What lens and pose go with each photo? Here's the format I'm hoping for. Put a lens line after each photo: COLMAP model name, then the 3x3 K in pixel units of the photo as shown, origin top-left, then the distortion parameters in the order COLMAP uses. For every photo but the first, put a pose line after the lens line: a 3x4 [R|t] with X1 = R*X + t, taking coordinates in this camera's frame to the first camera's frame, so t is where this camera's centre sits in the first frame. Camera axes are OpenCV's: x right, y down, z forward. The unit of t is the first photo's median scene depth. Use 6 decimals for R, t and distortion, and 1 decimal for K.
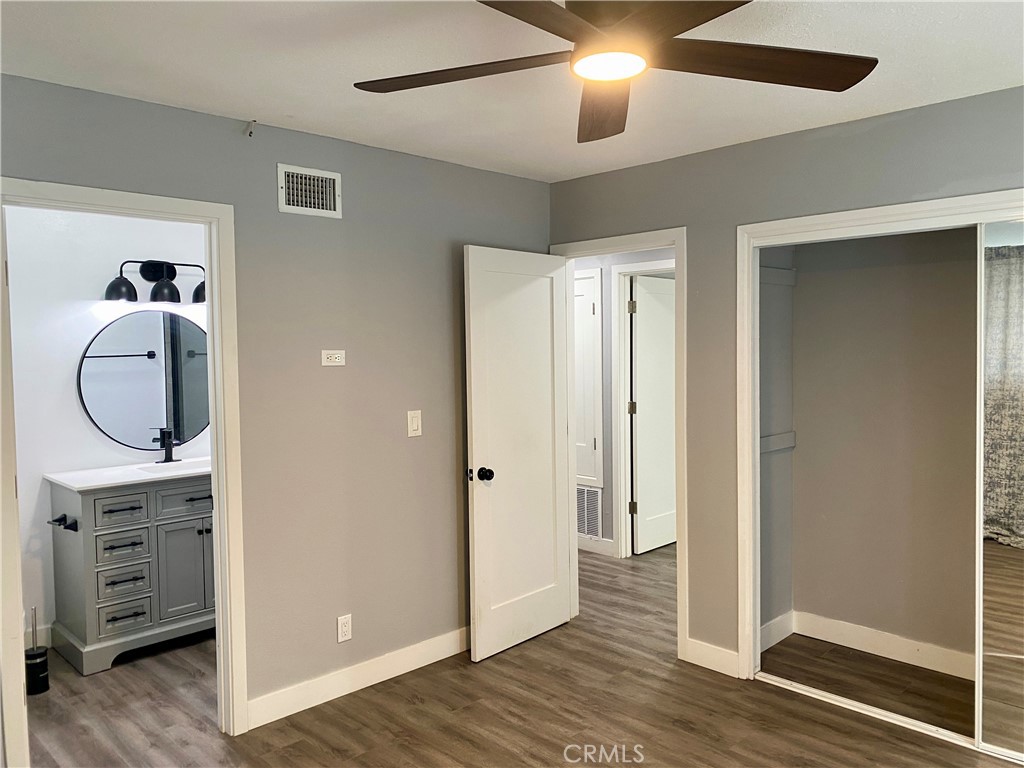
lens RADIAL K [[787.6, 0, 518.2], [0, 787.6, 385.5], [0, 0, 1]] dist [0.039545, -0.018138]
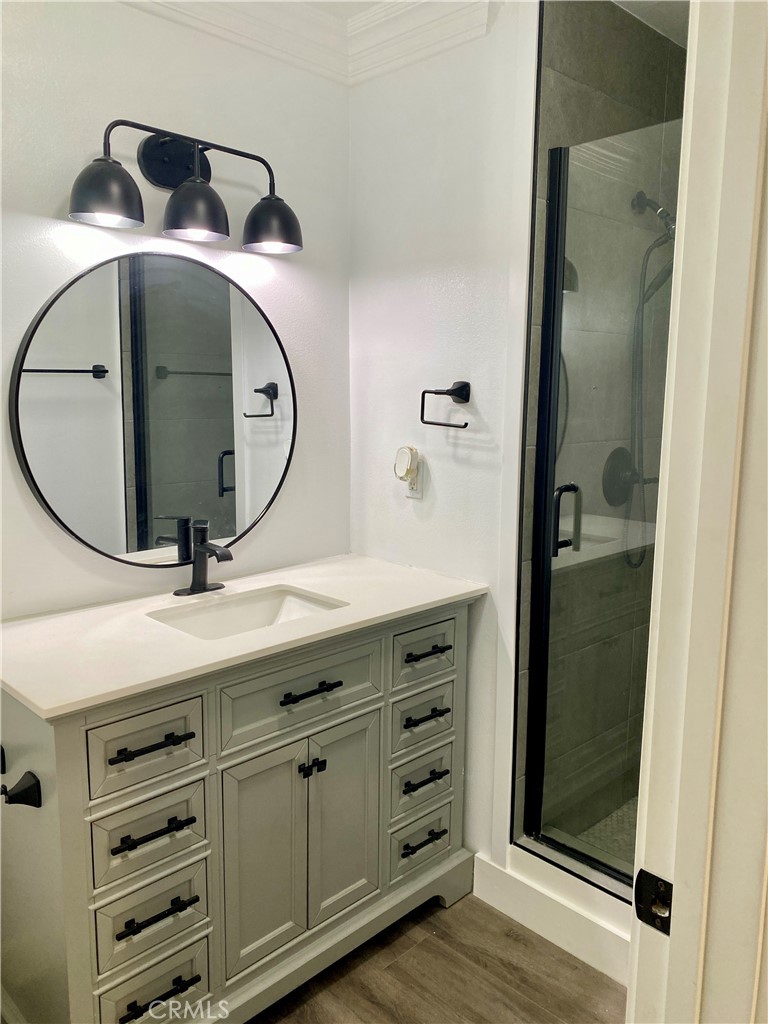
lens RADIAL K [[787.6, 0, 377.5], [0, 787.6, 510.1], [0, 0, 1]] dist [0.039545, -0.018138]
pose [[0.999828, 0.018522, -0.000499, -0.362634], [-0.018374, 0.994579, 0.102348, -0.001225], [0.002392, -0.102322, 0.994748, 0.583830]]
